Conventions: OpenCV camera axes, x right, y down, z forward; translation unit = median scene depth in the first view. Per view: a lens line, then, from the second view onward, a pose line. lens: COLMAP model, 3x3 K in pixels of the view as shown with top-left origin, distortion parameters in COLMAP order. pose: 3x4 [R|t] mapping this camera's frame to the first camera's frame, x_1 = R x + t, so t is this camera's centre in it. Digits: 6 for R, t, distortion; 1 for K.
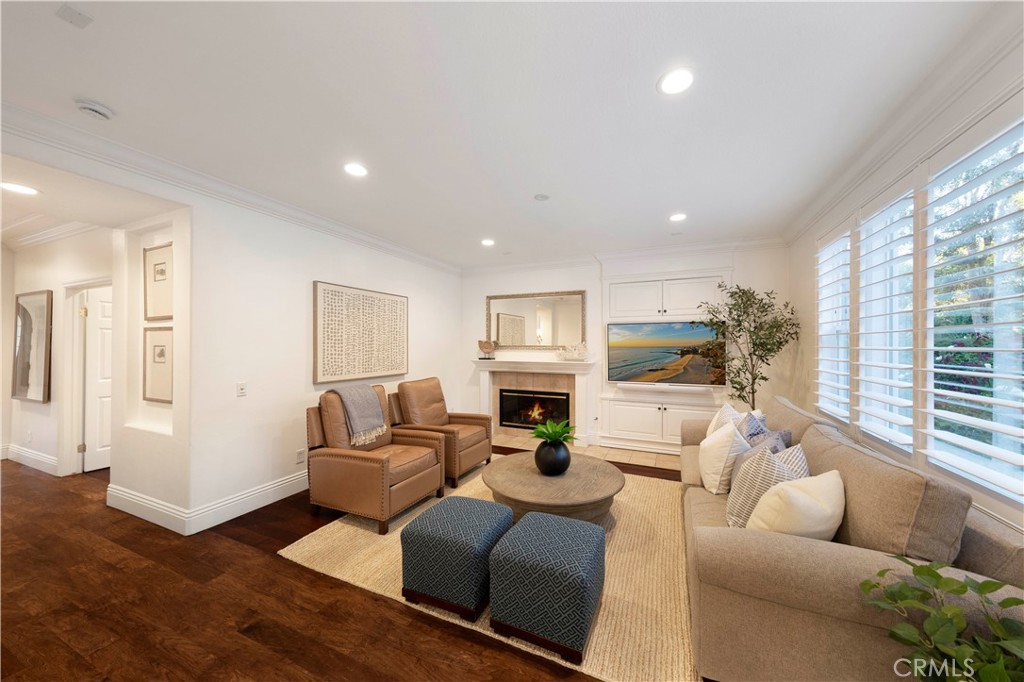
lens RADIAL K [[347.4, 0, 528.8], [0, 347.4, 347.1], [0, 0, 1]] dist [0.004766, -0.000008]
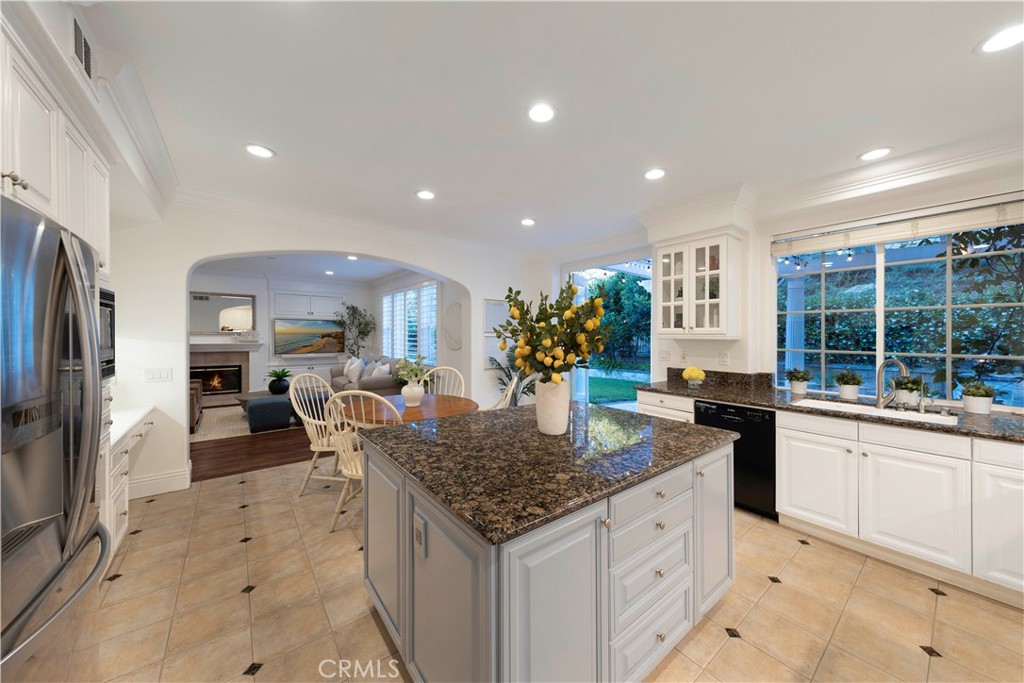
lens RADIAL K [[347.4, 0, 503.2], [0, 347.4, 334.4], [0, 0, 1]] dist [0.004766, -0.000008]
pose [[0.495824, 0.002359, 0.868420, -0.640967], [-0.000857, 0.999997, -0.002228, 0.007434], [-0.868423, 0.000360, 0.495825, -0.702904]]
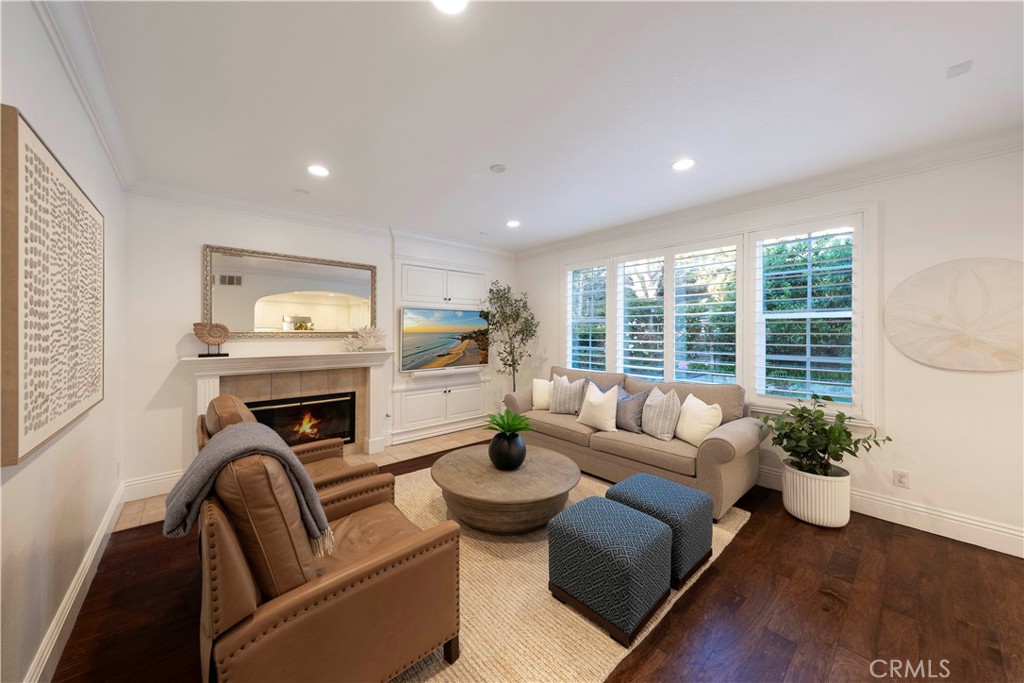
lens RADIAL K [[347.4, 0, 511.5], [0, 347.4, 336.3], [0, 0, 1]] dist [0.004766, -0.000008]
pose [[0.458755, -0.012870, 0.888470, -0.448238], [0.004416, 0.999916, 0.012204, -0.002482], [-0.888552, -0.001675, 0.458773, 0.328634]]
